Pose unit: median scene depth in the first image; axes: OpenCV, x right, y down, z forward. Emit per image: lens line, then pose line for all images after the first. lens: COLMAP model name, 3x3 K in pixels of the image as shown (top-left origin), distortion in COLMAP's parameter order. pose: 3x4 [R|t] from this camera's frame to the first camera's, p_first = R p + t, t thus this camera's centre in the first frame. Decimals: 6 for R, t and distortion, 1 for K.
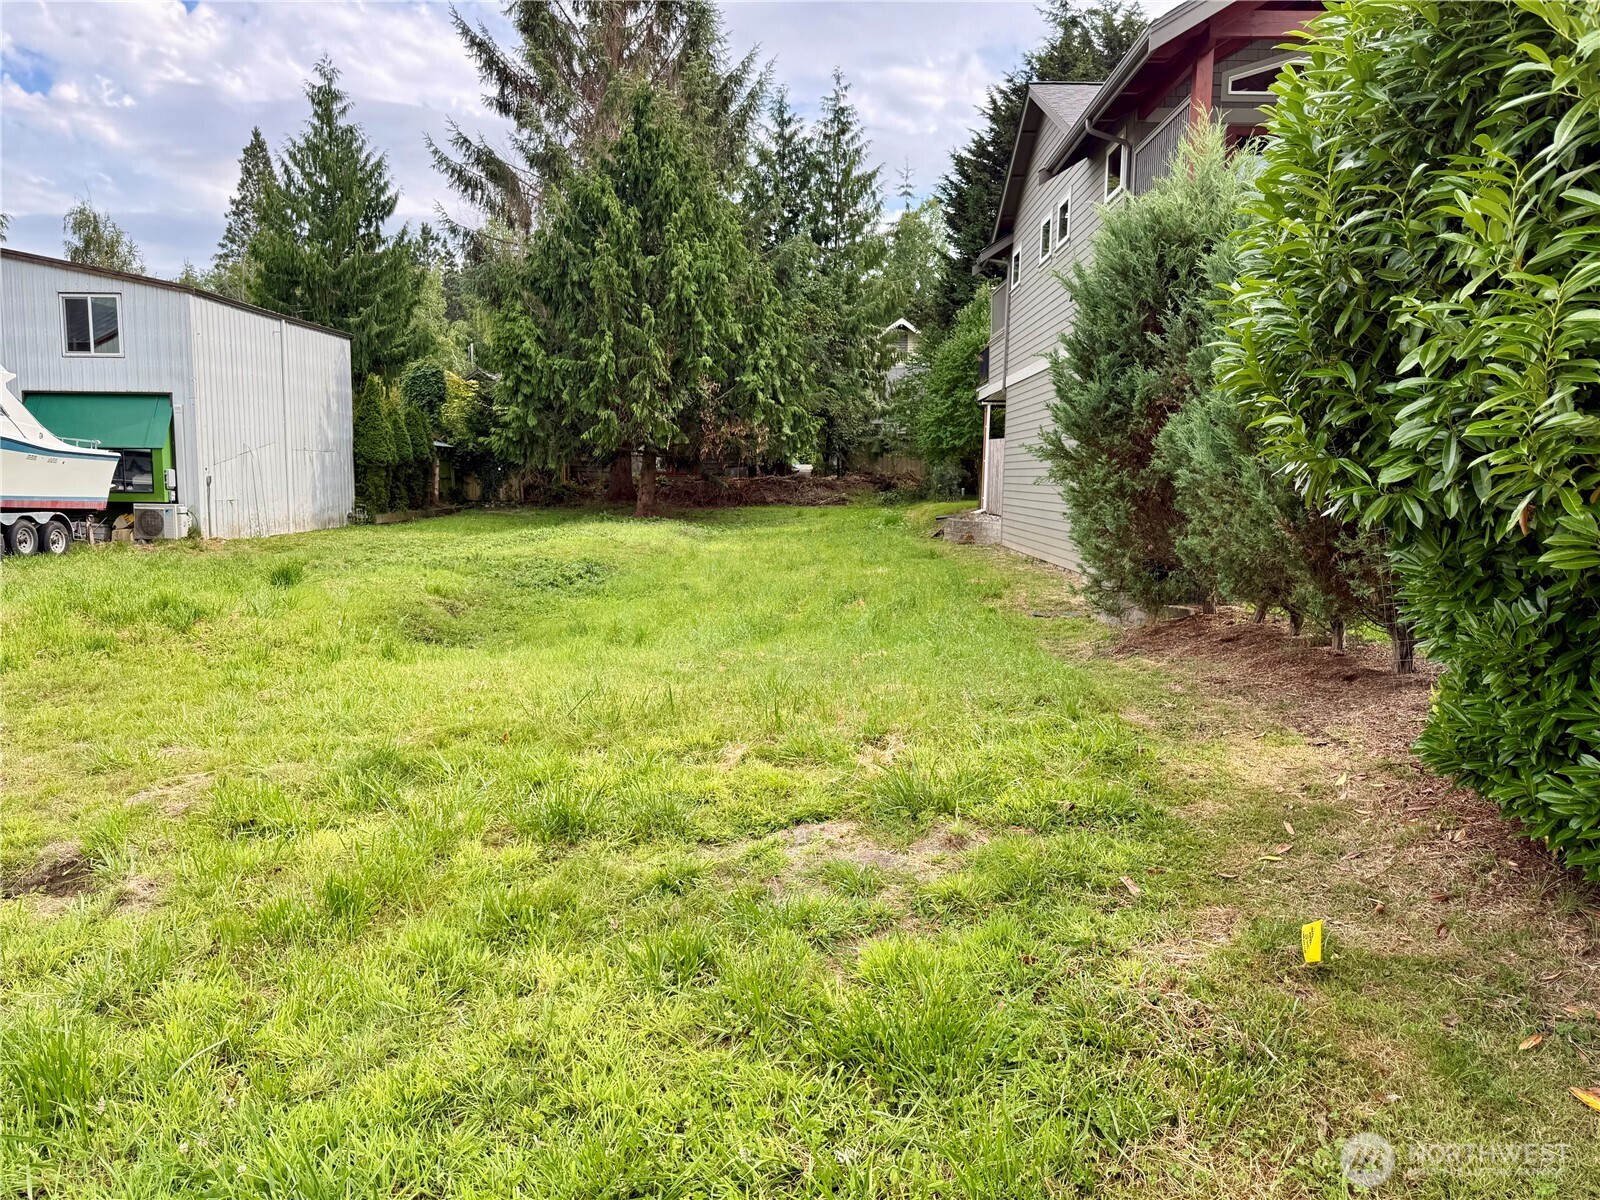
lens RADIAL K [[1130.3, 0, 800.0], [0, 1130.3, 600.0], [0, 0, 1]] dist [0.002434, -0.002300]
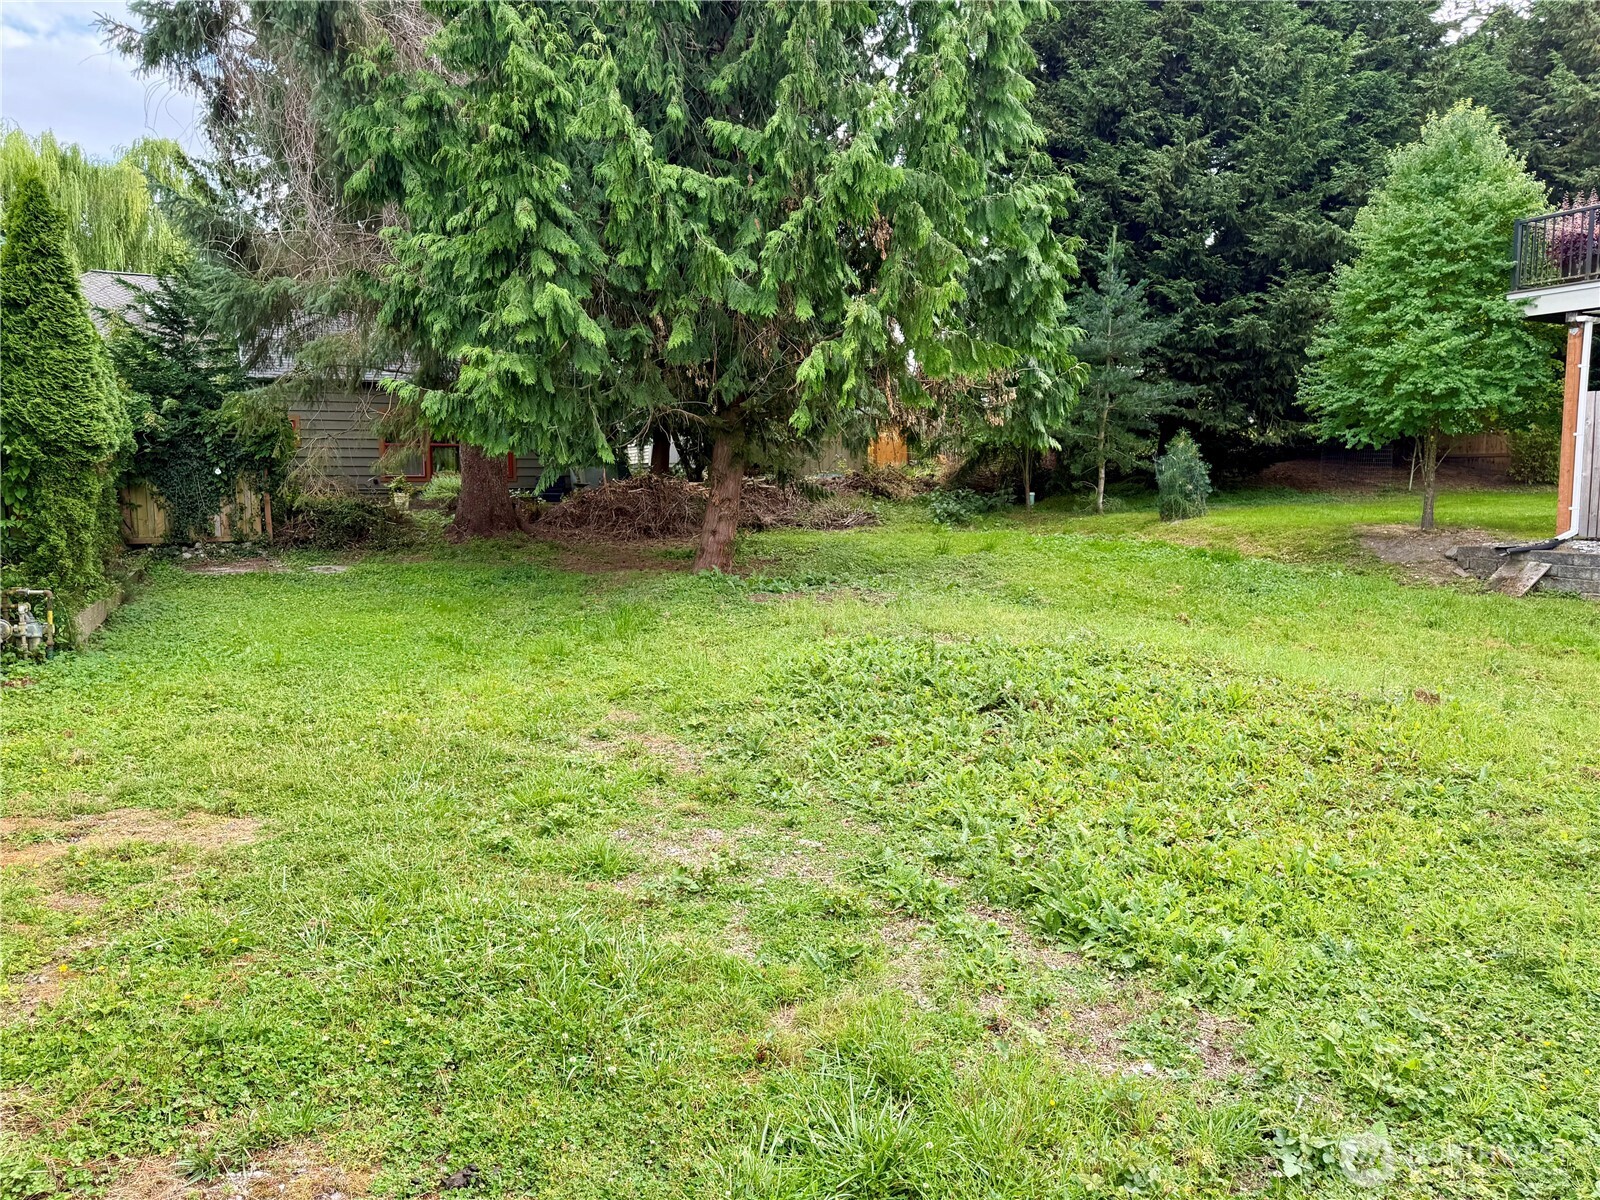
lens RADIAL K [[1130.3, 0, 800.0], [0, 1130.3, 600.0], [0, 0, 1]] dist [0.002434, -0.002300]
pose [[0.891484, -0.067086, 0.448058, -0.331419], [0.068134, 0.997581, 0.013799, -0.069776], [-0.447900, 0.018227, 0.893898, 0.619429]]
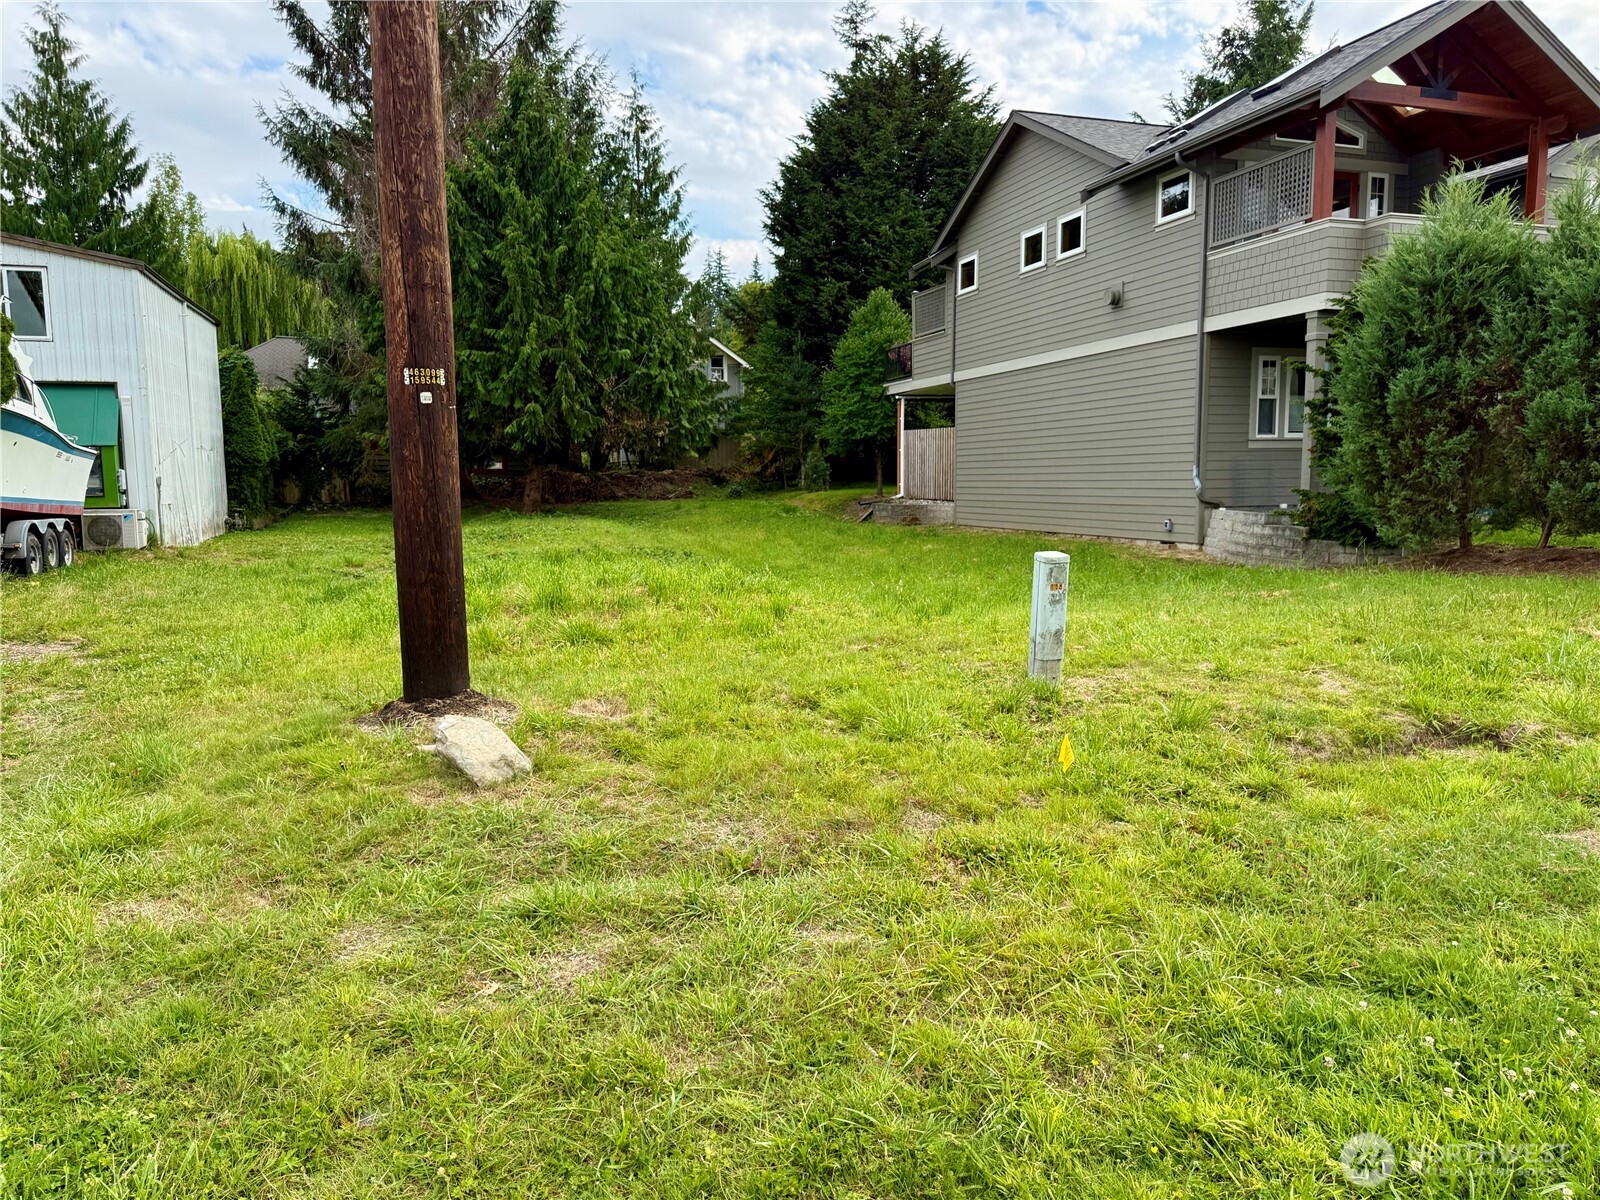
lens RADIAL K [[1120.5, 0, 797.4], [0, 1120.5, 617.9], [0, 0, 1]] dist [-0.004842, -0.008622]
pose [[0.944258, -0.061631, 0.323386, -0.254103], [0.056195, 0.998078, 0.026129, 0.004285], [-0.324375, -0.006500, 0.945906, 0.007944]]
